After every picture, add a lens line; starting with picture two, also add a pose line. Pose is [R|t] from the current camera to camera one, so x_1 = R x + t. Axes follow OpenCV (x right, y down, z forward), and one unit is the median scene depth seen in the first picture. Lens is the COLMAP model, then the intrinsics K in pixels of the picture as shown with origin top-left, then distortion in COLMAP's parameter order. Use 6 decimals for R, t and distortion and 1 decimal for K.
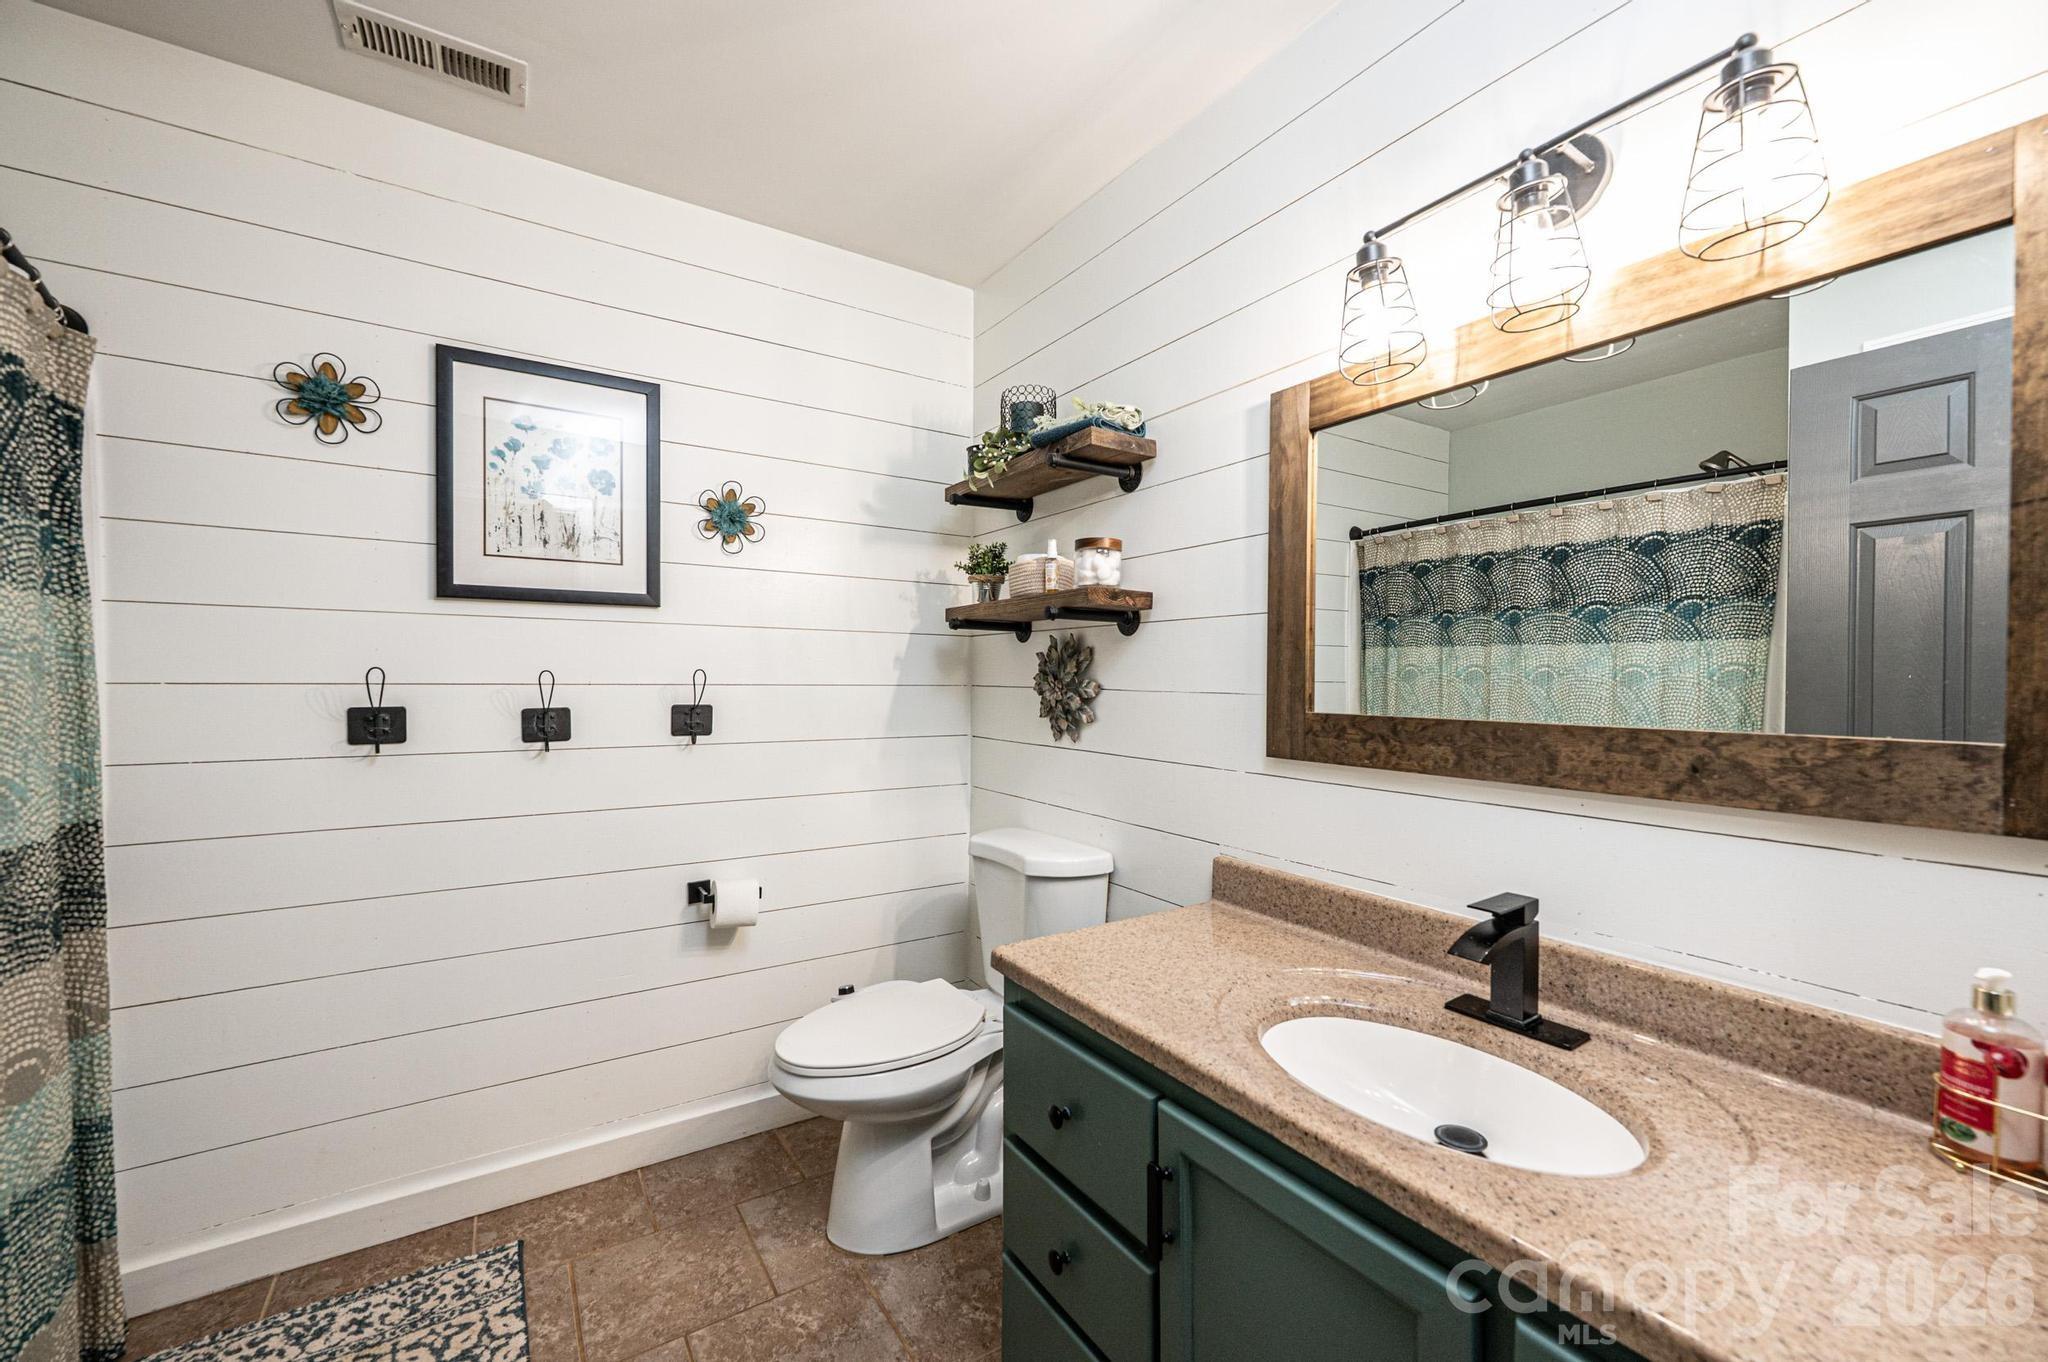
lens RADIAL K [[810.1, 0, 1037.3], [0, 810.1, 672.8], [0, 0, 1]] dist [-0.001731, -0.000354]
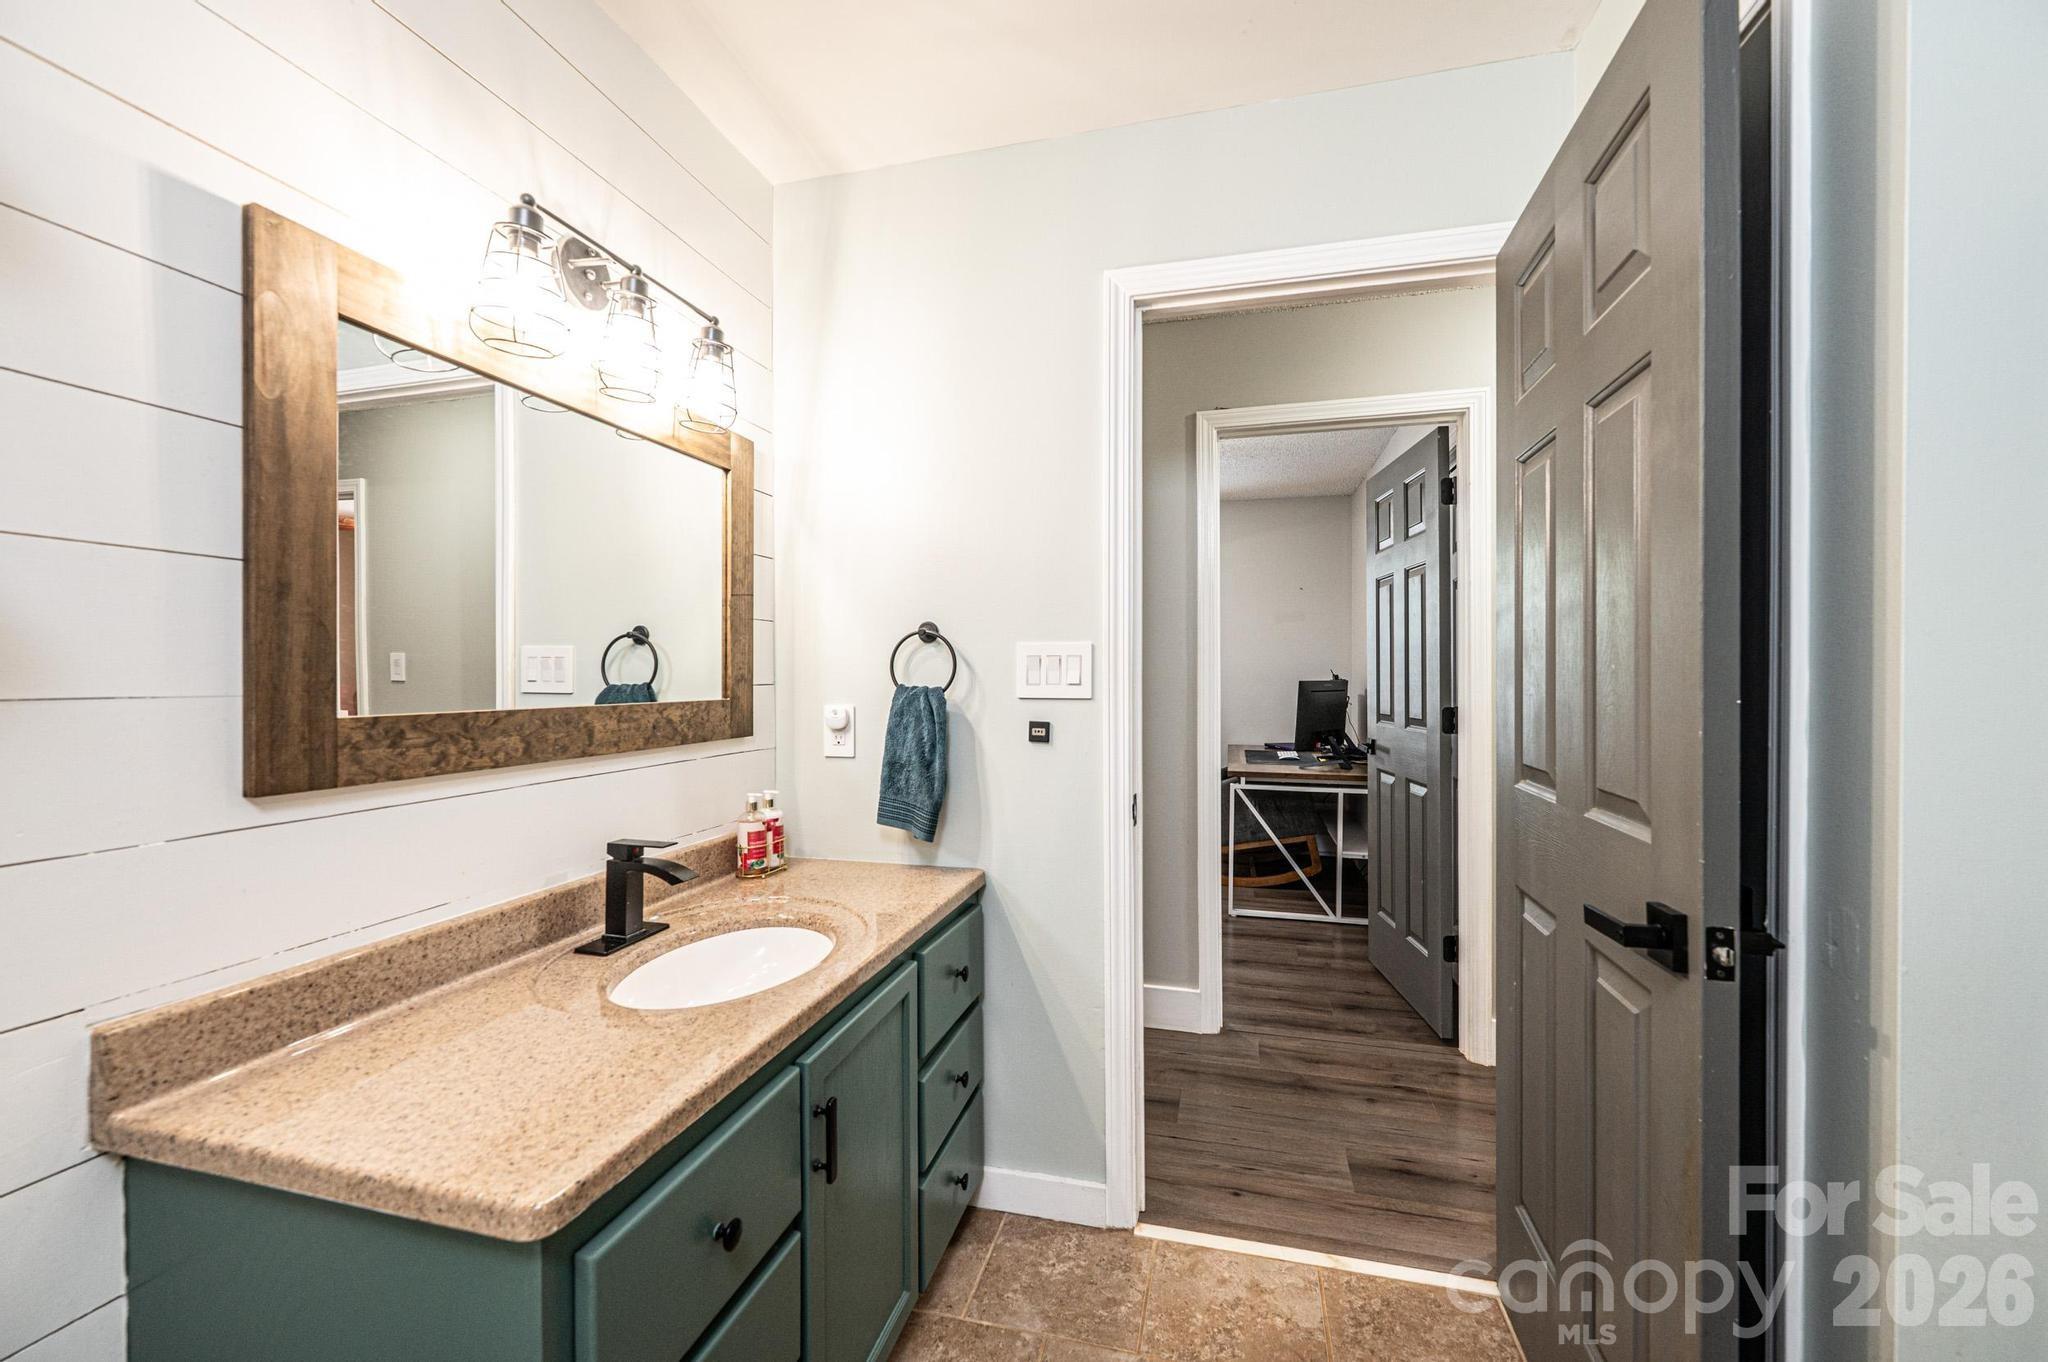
lens RADIAL K [[810.1, 0, 1030.9], [0, 810.1, 683.3], [0, 0, 1]] dist [-0.001731, -0.000354]
pose [[-0.669805, -0.016675, 0.742350, -0.668353], [-0.011734, 0.999861, 0.011872, 0.004637], [-0.742445, -0.000759, -0.669907, 1.179224]]
